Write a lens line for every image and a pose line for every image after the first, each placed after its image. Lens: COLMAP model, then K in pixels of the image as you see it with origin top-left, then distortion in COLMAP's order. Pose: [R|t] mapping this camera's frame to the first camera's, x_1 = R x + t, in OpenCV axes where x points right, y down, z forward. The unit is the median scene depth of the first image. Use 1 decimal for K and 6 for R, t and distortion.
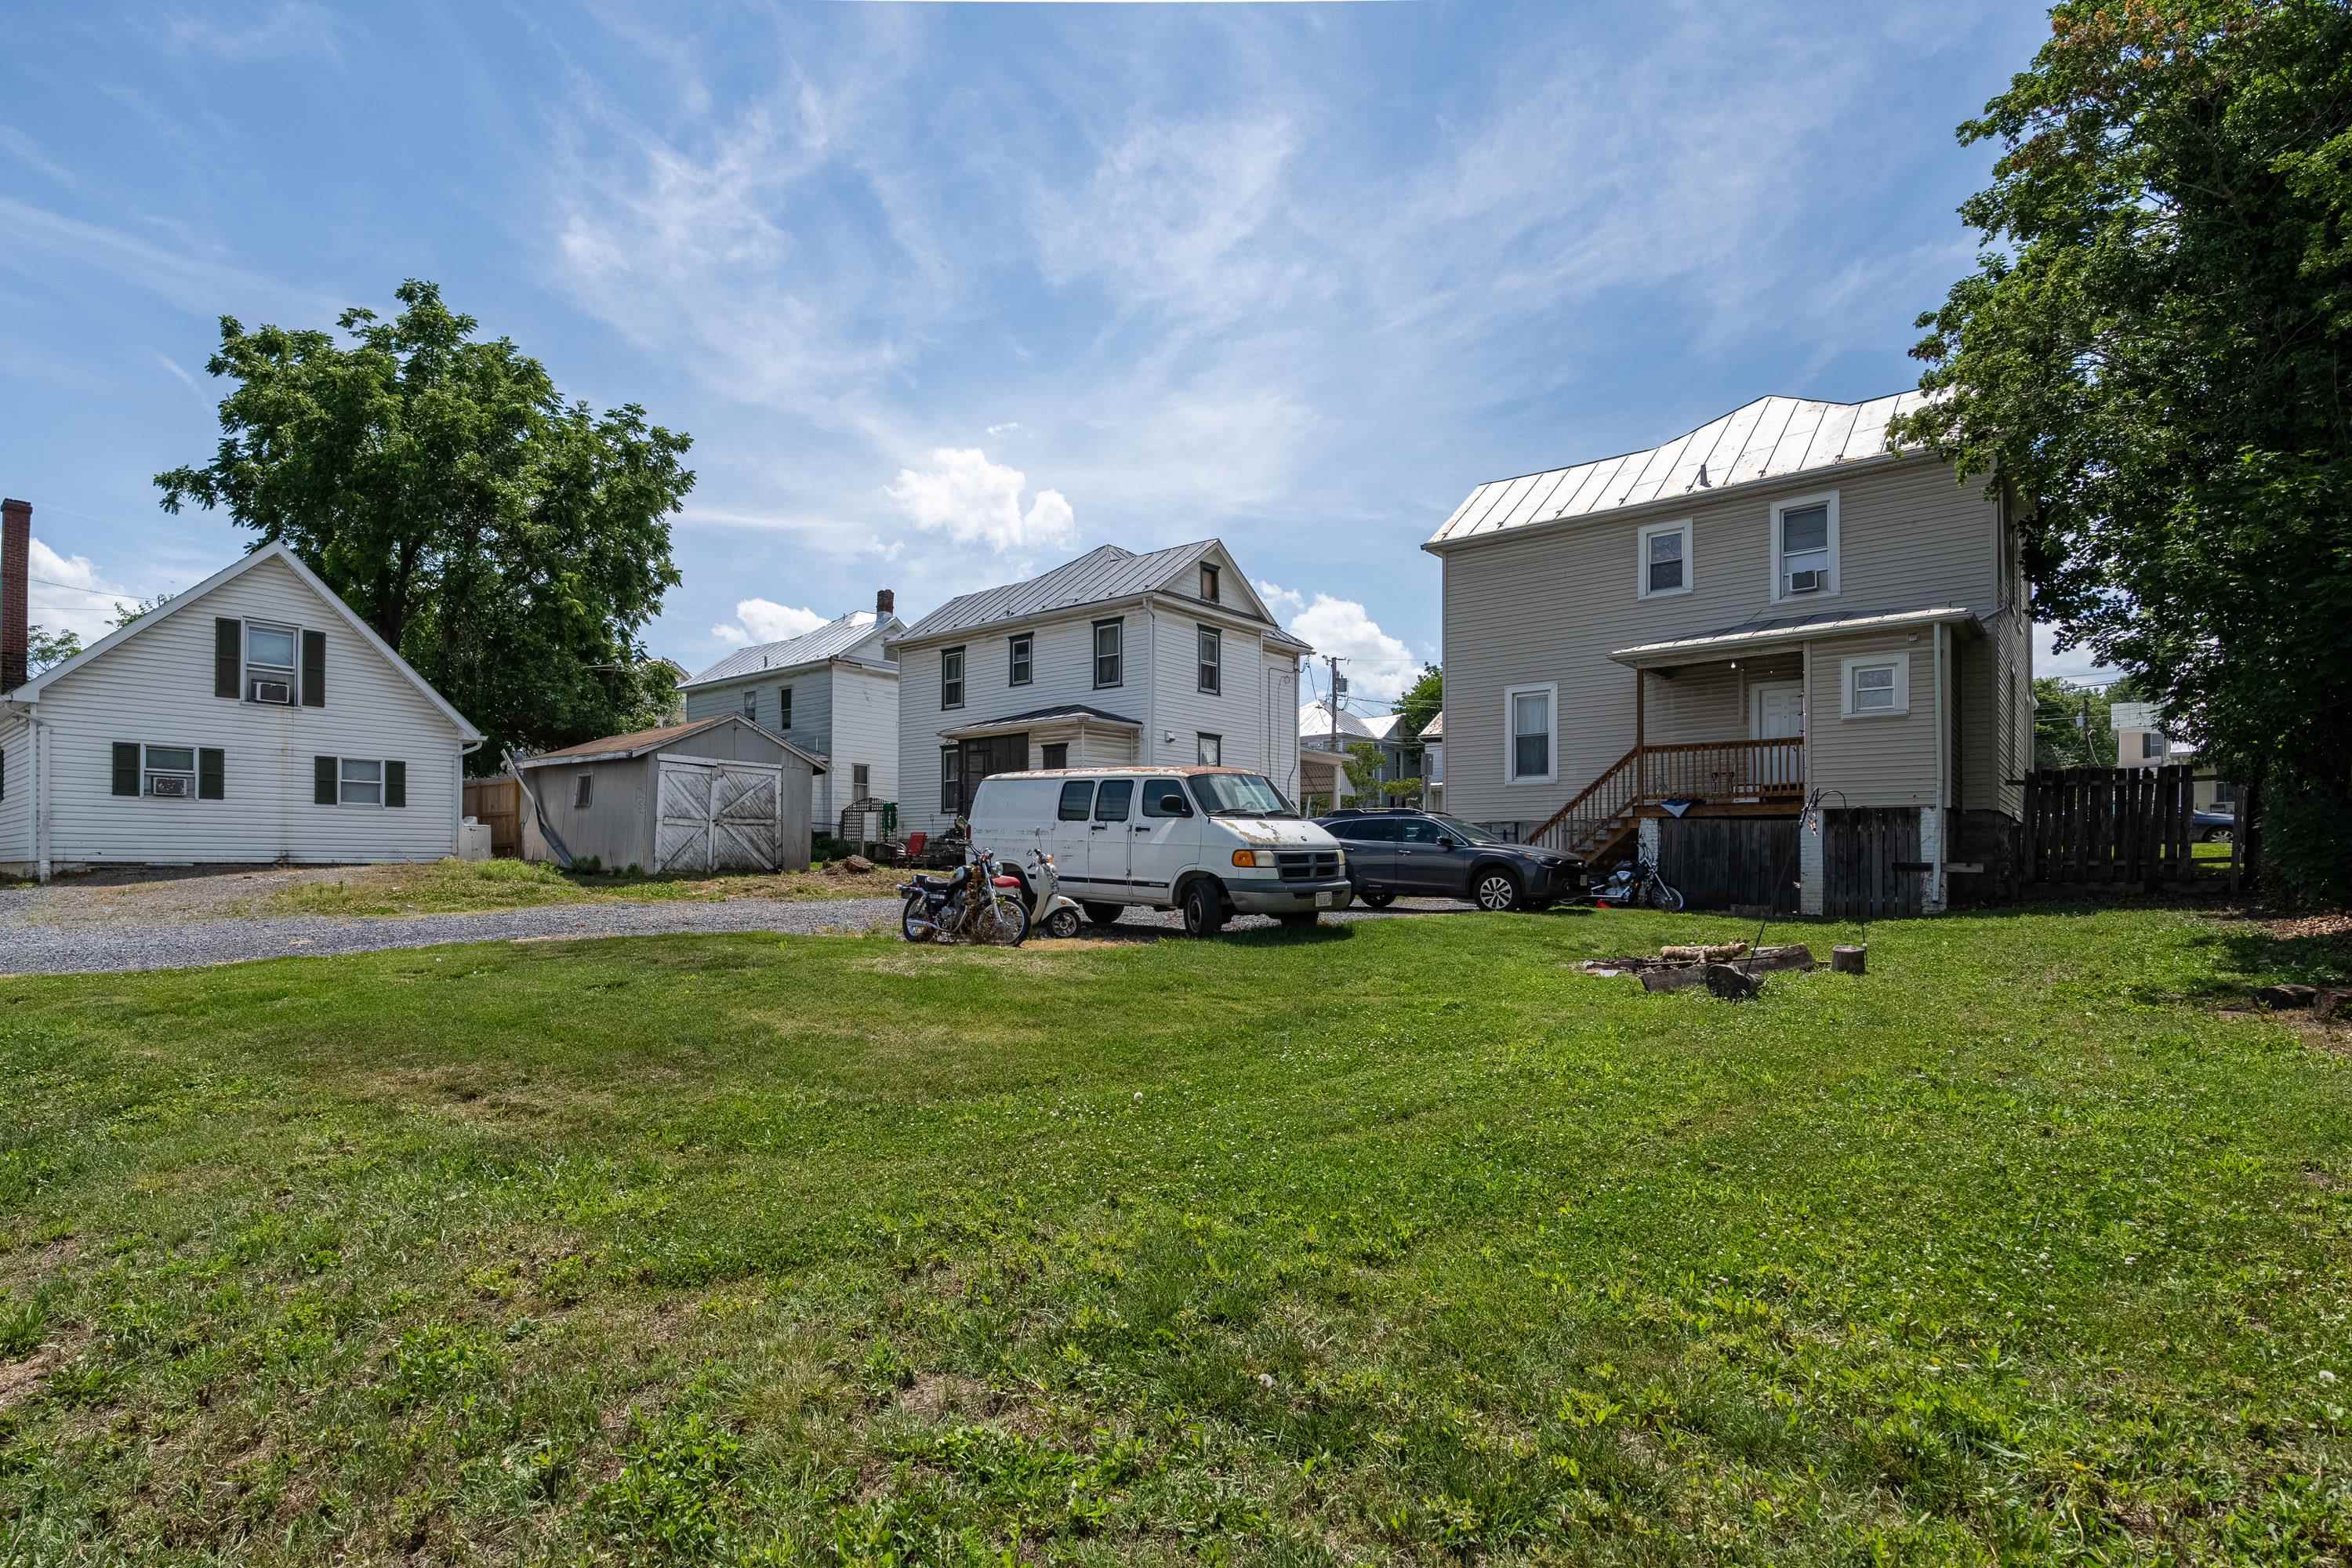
lens RADIAL K [[1170.1, 0, 1129.5], [0, 1170.1, 870.5], [0, 0, 1]] dist [-0.012504, 0.001579]
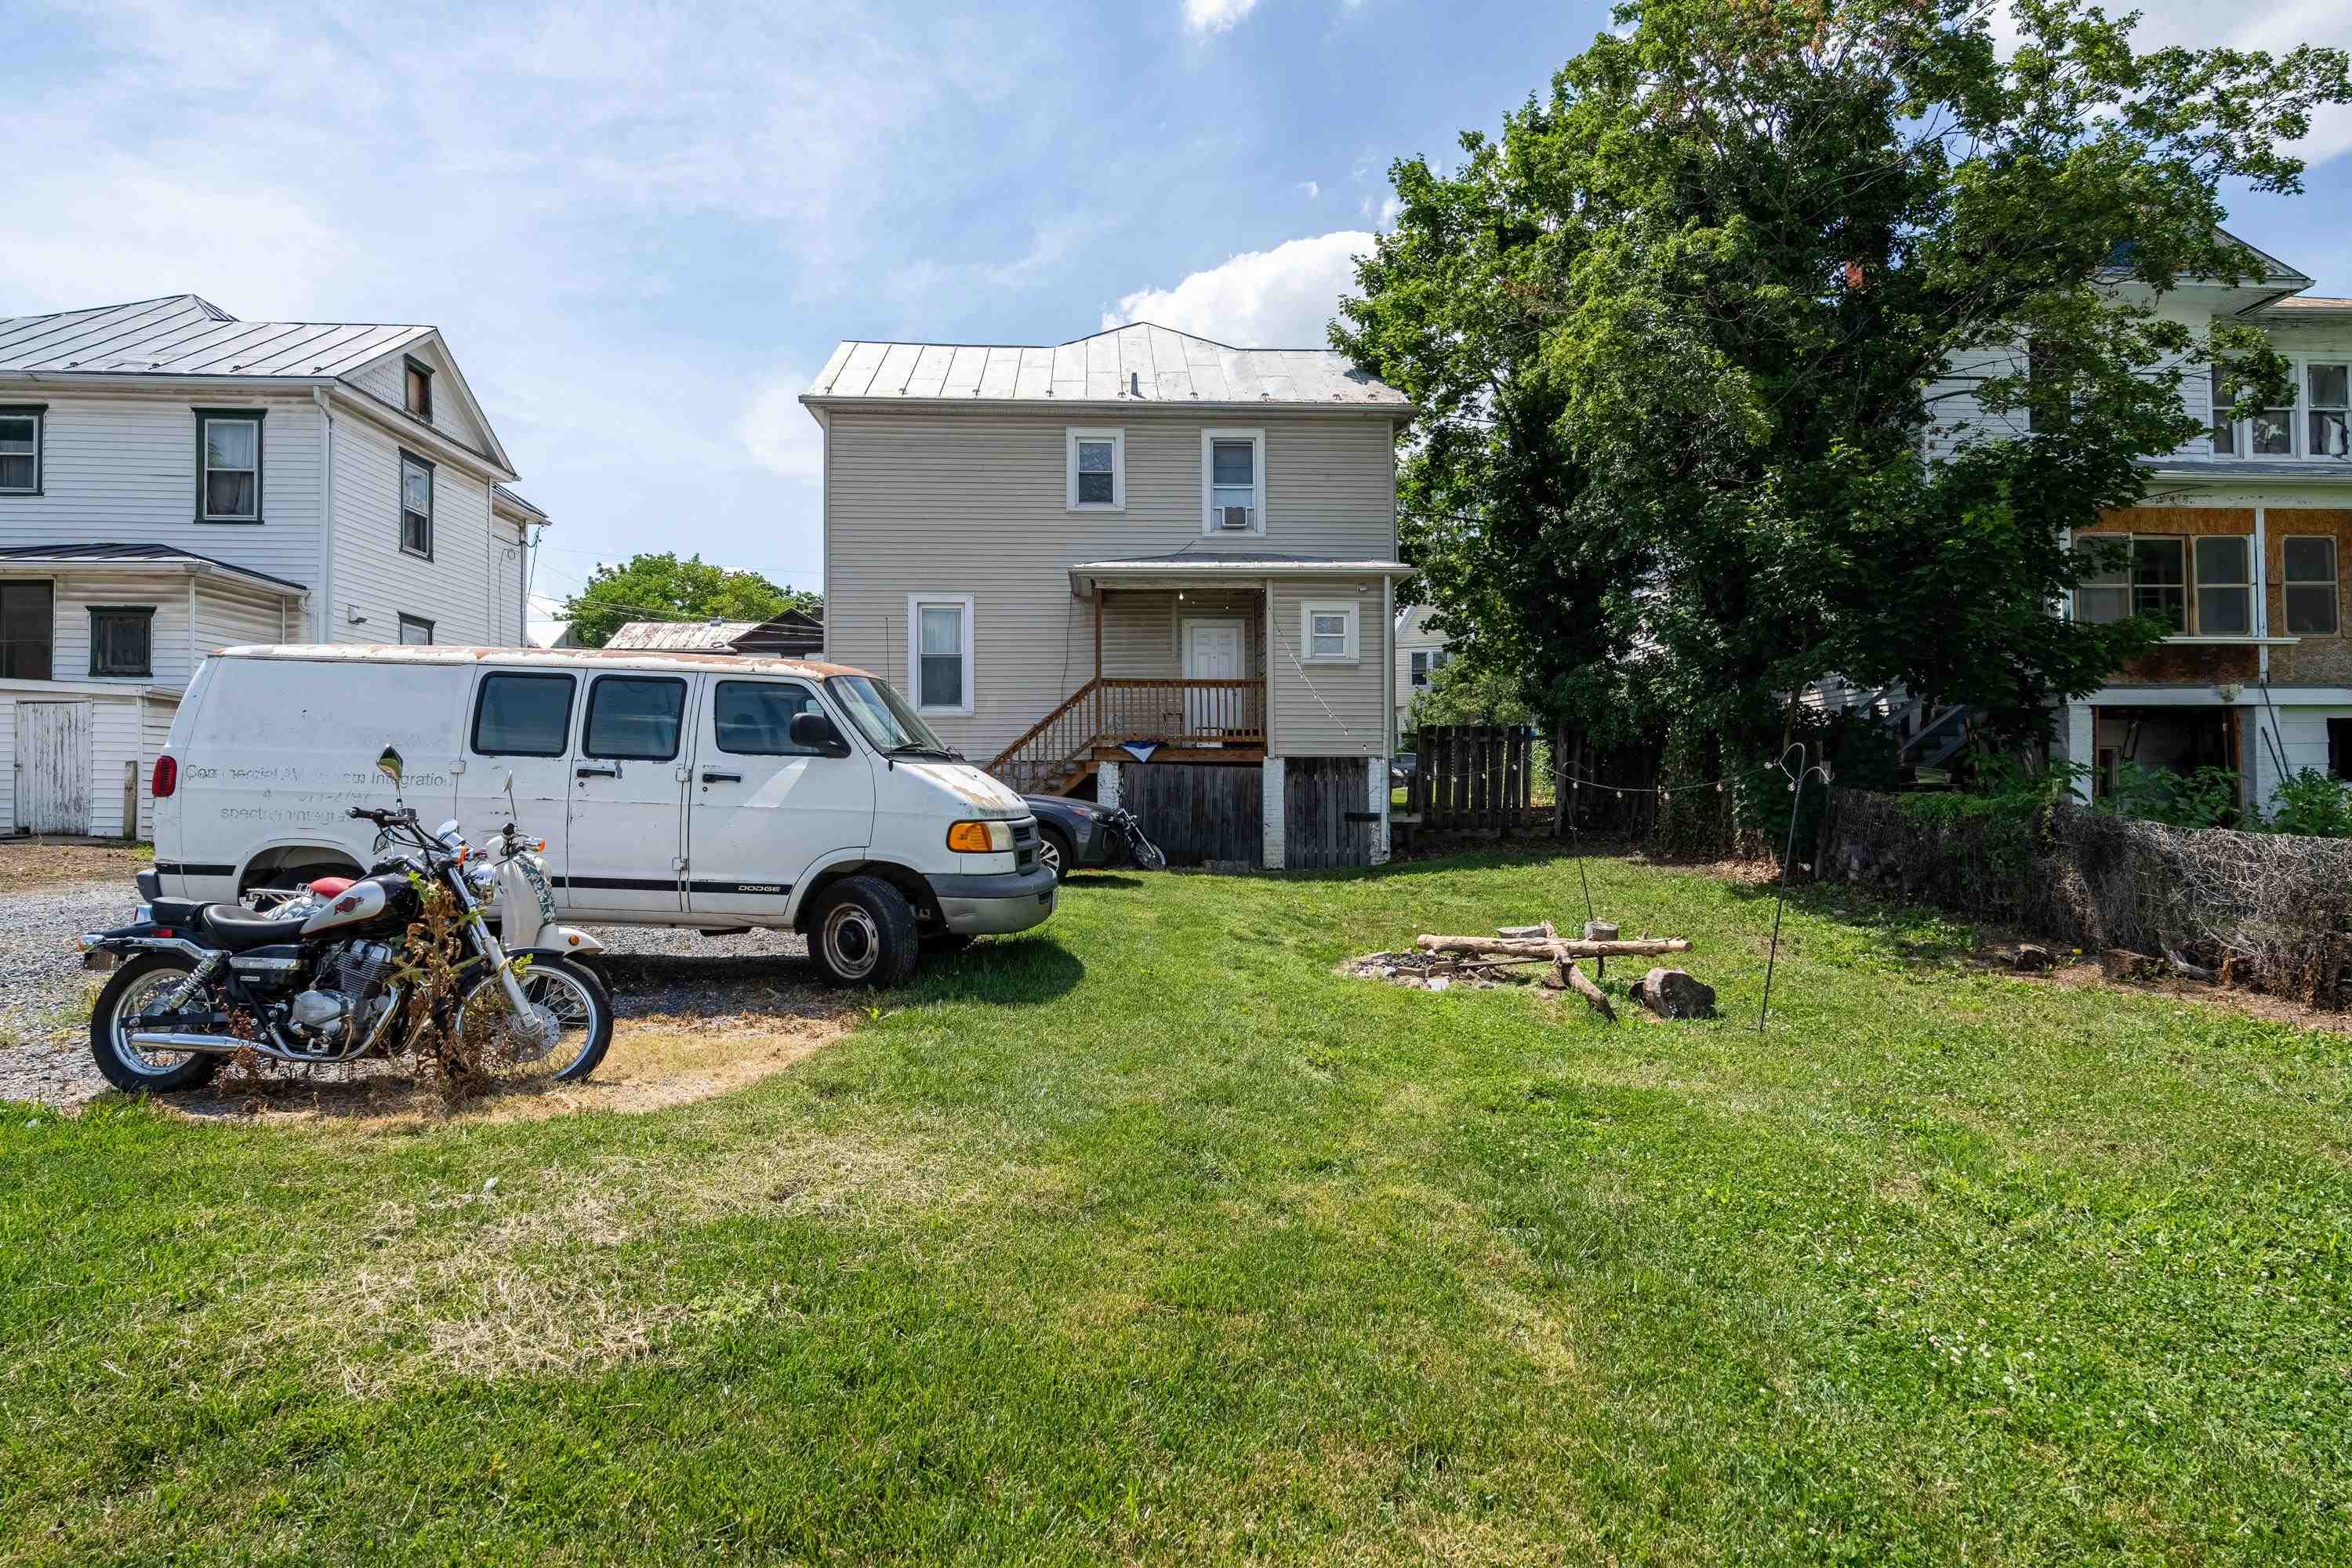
lens RADIAL K [[1192.8, 0, 1147.8], [0, 1192.8, 778.4], [0, 0, 1]] dist [0.012974, 0.000926]
pose [[0.729182, 0.007360, 0.684281, -0.123645], [0.006230, 0.999829, -0.017392, -0.015136], [-0.684292, 0.016945, 0.729011, 0.296938]]
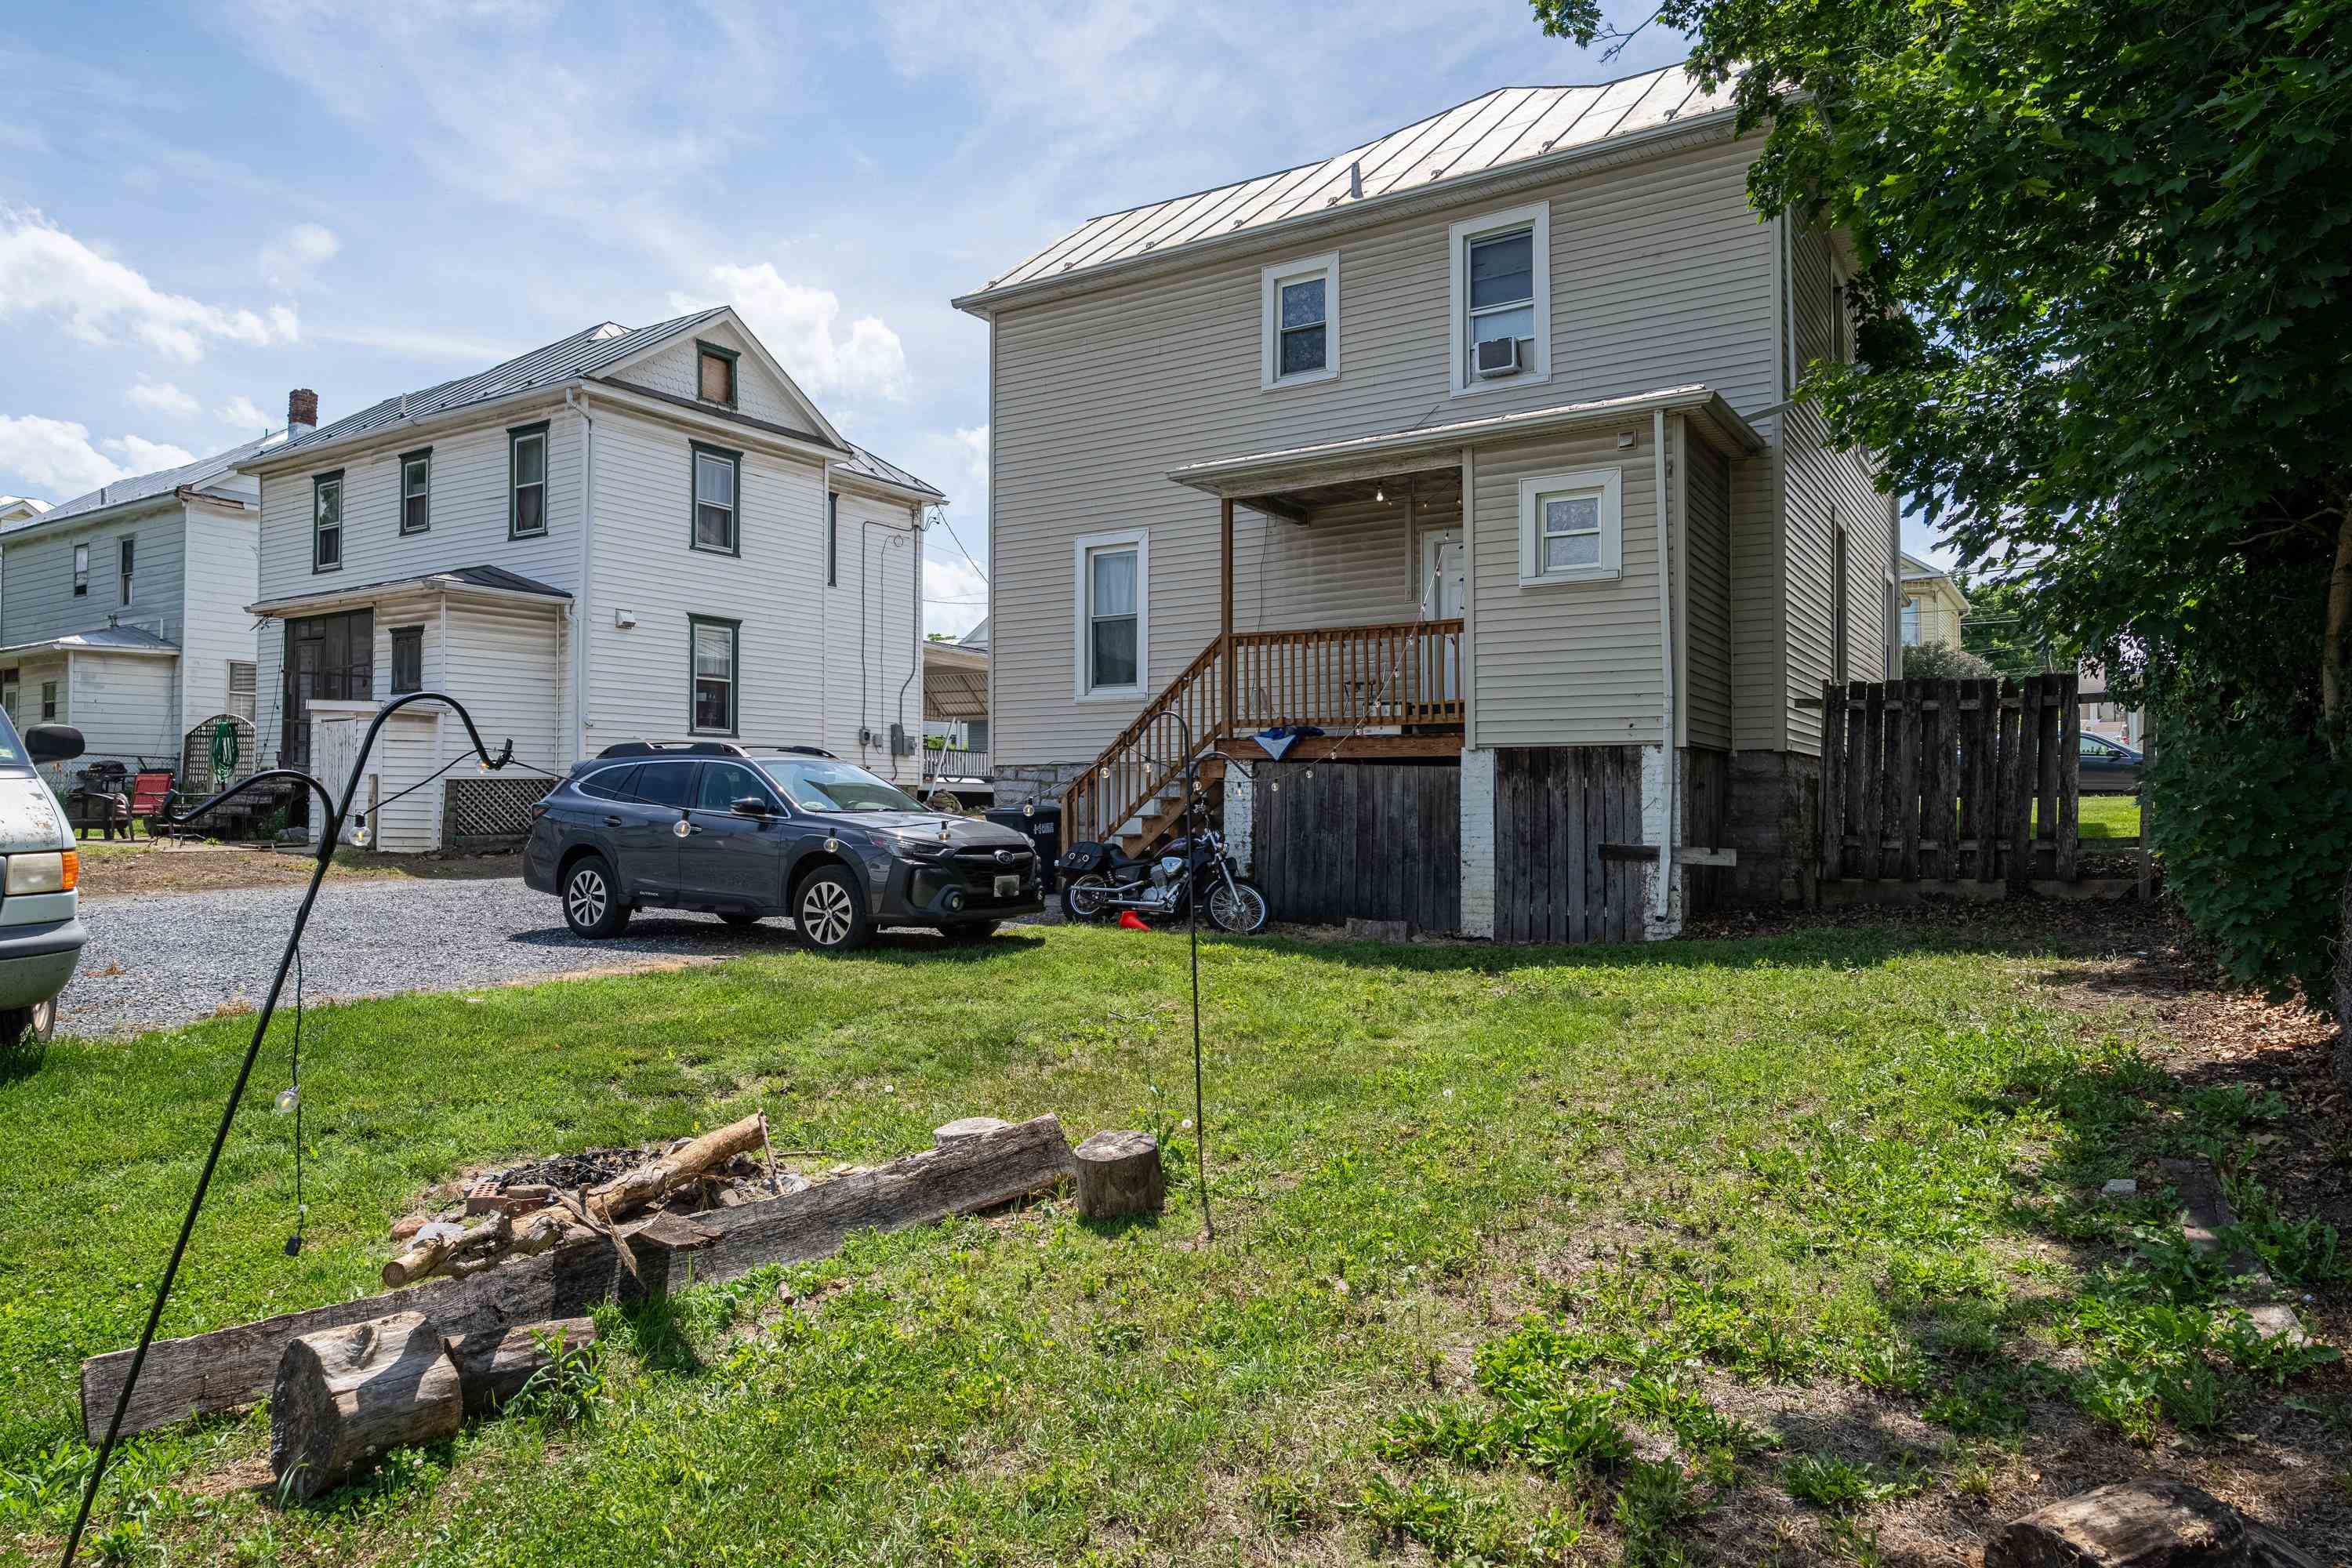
lens RADIAL K [[1426.5, 0, 1239.7], [0, 1426.5, 786.1], [0, 0, 1]] dist [-0.006727, 0.000100]
pose [[0.988173, 0.000943, 0.153338, 0.300356], [0.001649, 0.999858, -0.016774, -0.018605], [-0.153332, 0.016828, 0.988031, 0.278659]]
